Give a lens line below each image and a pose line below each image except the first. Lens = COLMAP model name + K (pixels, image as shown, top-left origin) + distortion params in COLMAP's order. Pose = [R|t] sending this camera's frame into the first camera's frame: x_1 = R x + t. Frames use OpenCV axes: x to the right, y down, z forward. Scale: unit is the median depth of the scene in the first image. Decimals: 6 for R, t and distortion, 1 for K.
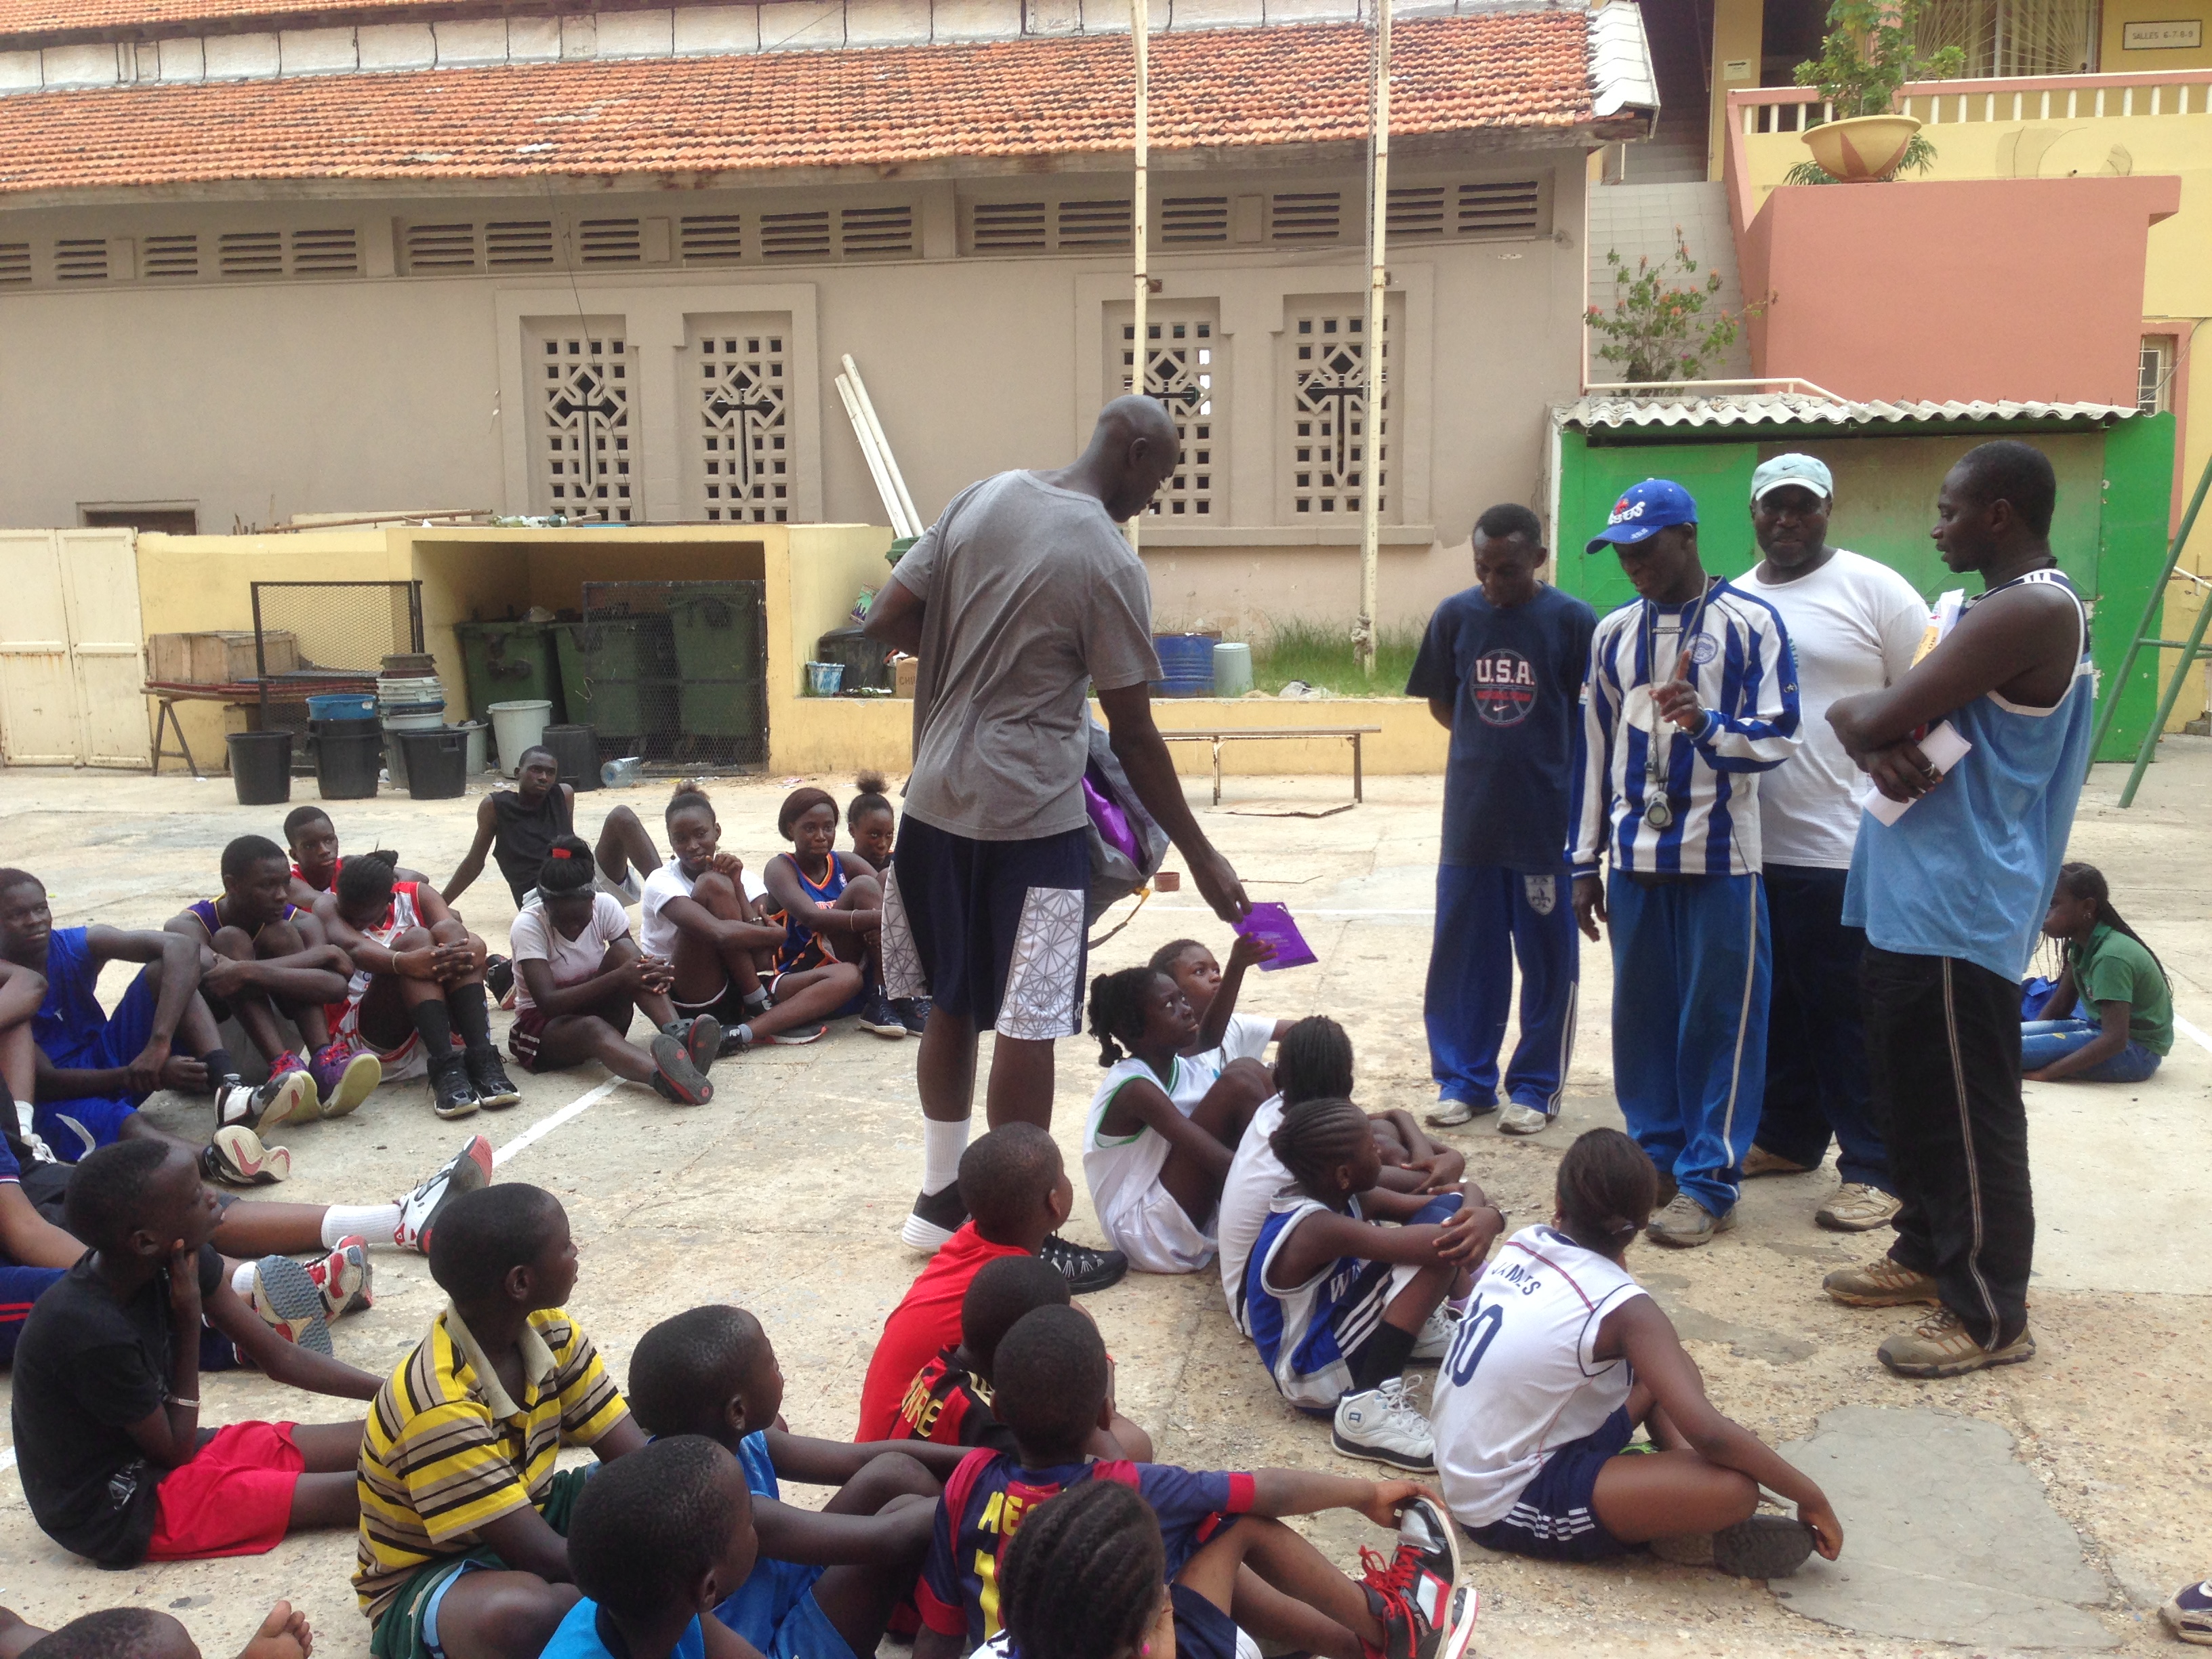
lens RADIAL K [[2077.7, 0, 1114.4], [0, 2077.7, 820.5], [0, 0, 1]] dist [-0.000433, 0.000000]
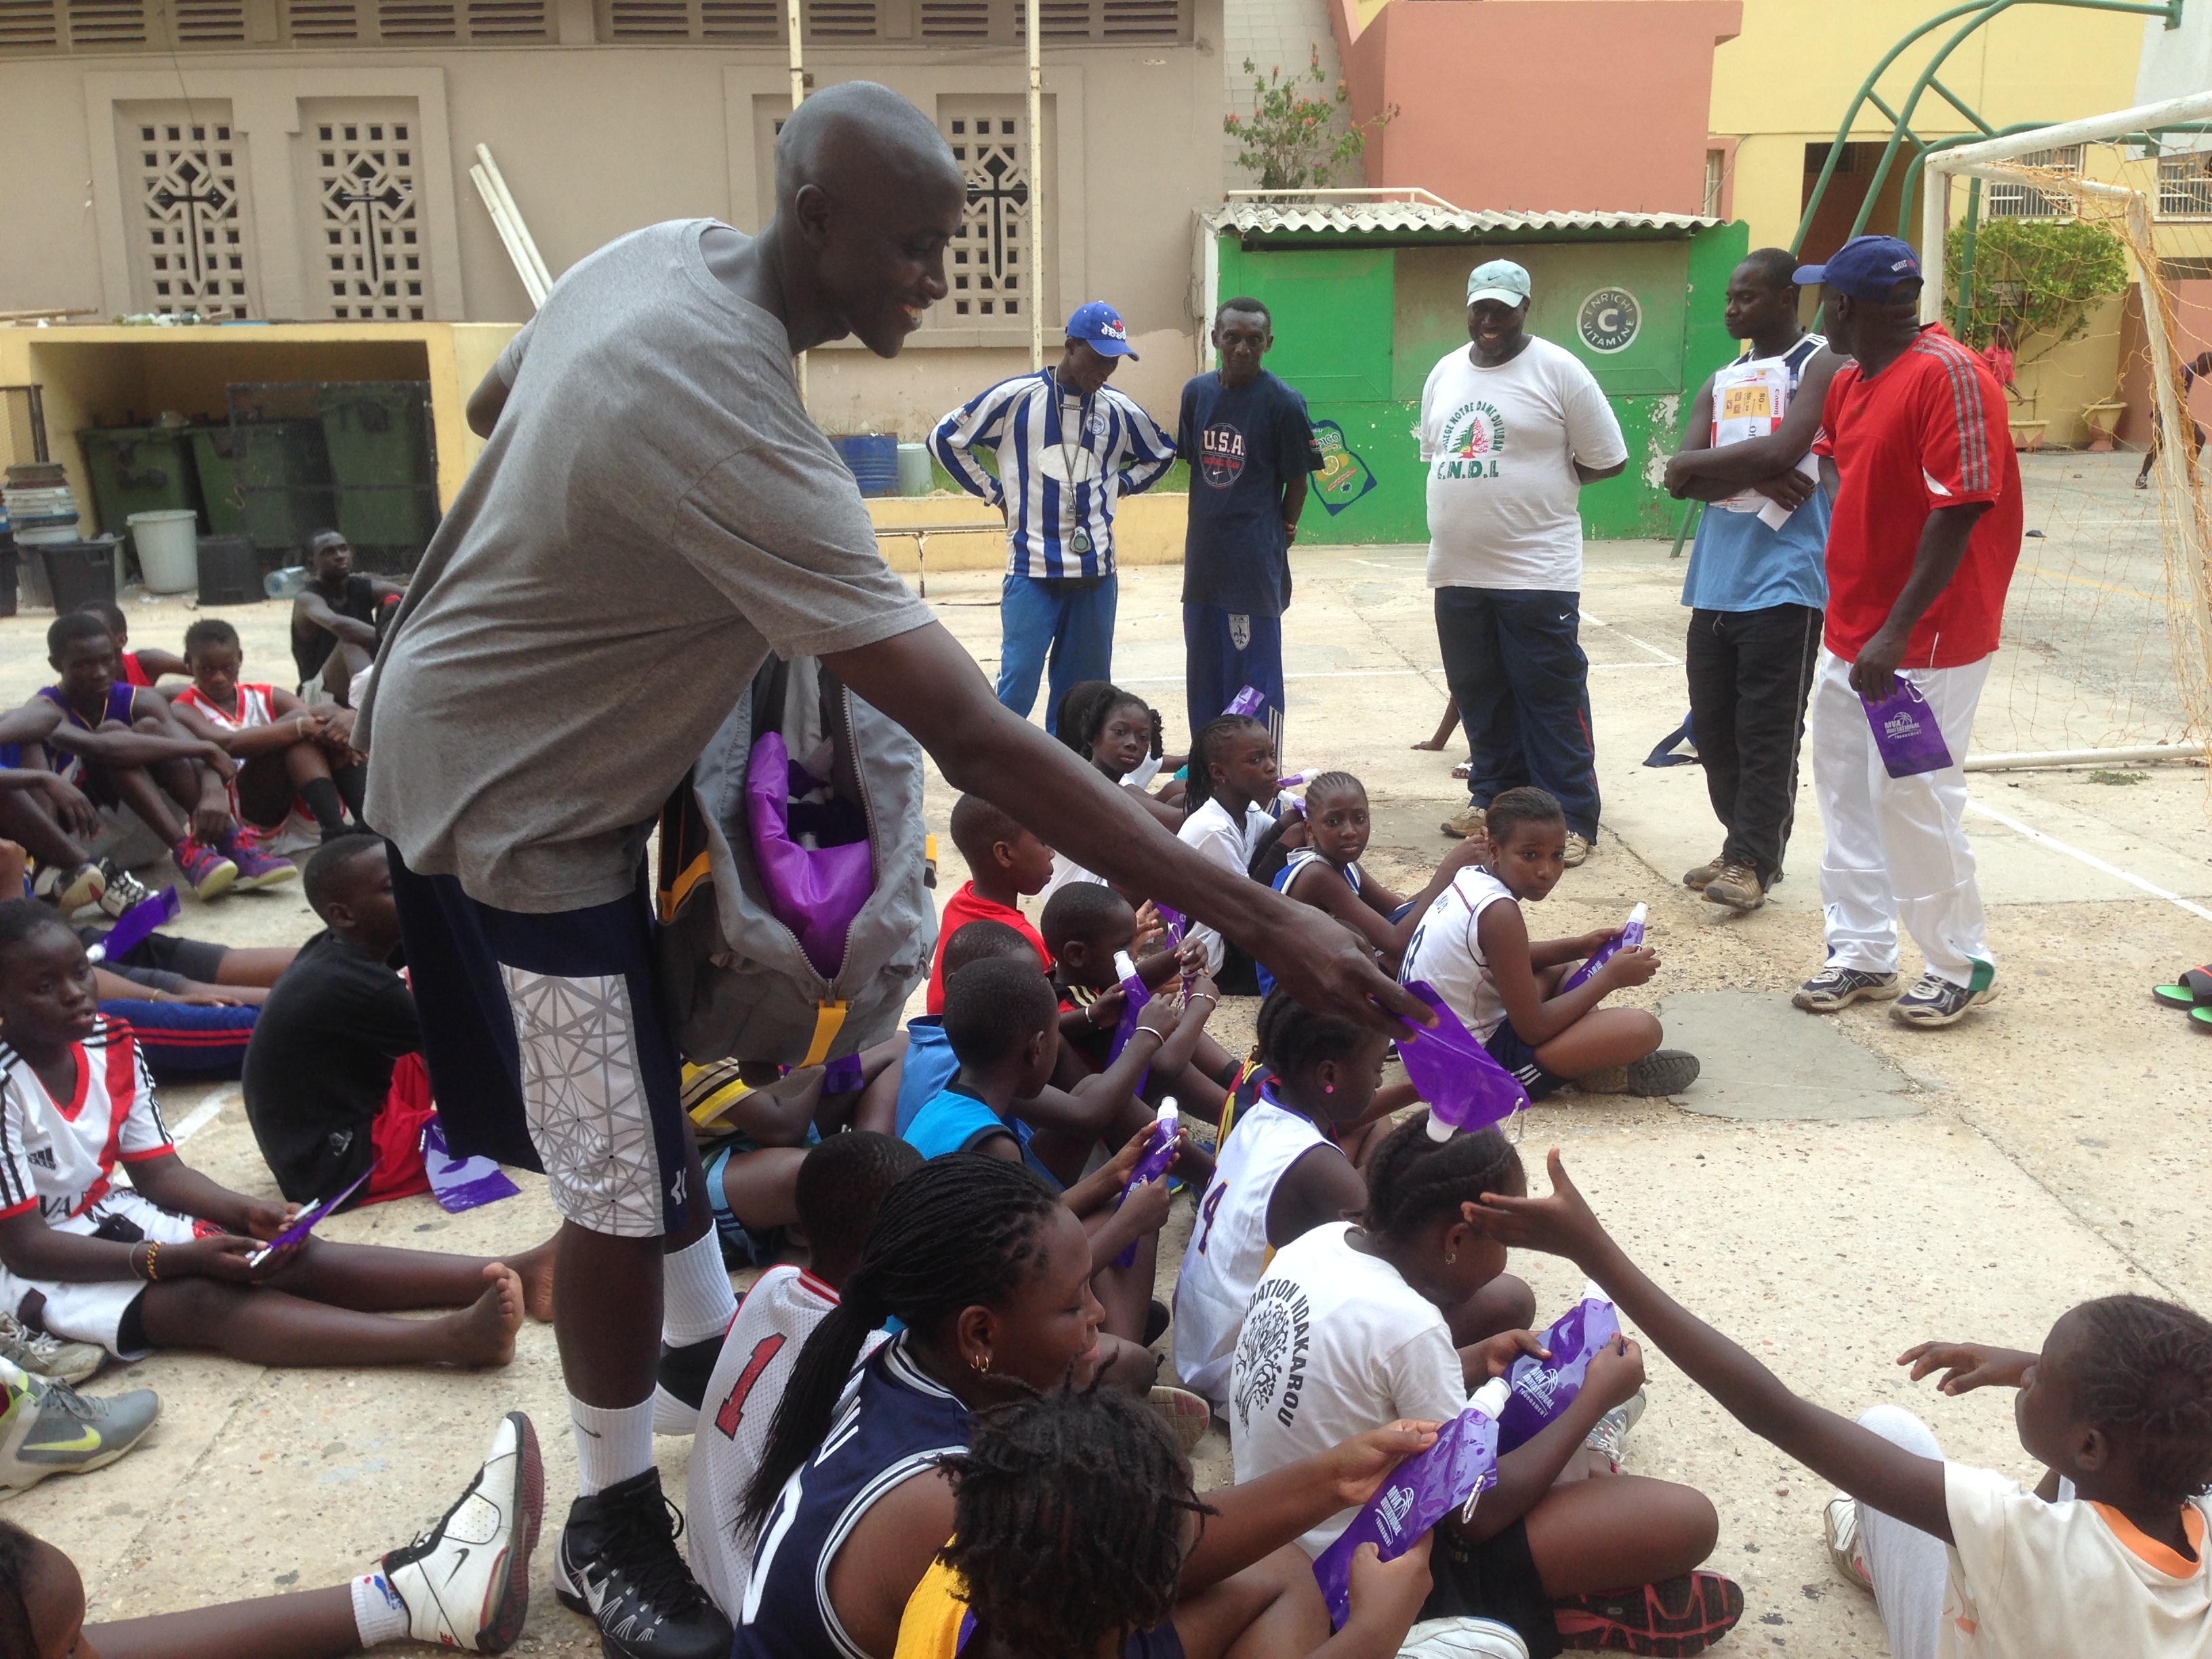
lens RADIAL K [[2077.7, 0, 1028.3], [0, 2077.7, 872.6], [0, 0, 1]] dist [-0.000433, 0.000000]
pose [[0.975041, -0.053099, 0.215581, -0.113050], [0.029094, 0.993165, 0.113033, 0.010855], [-0.220109, -0.103939, 0.969922, -0.032175]]
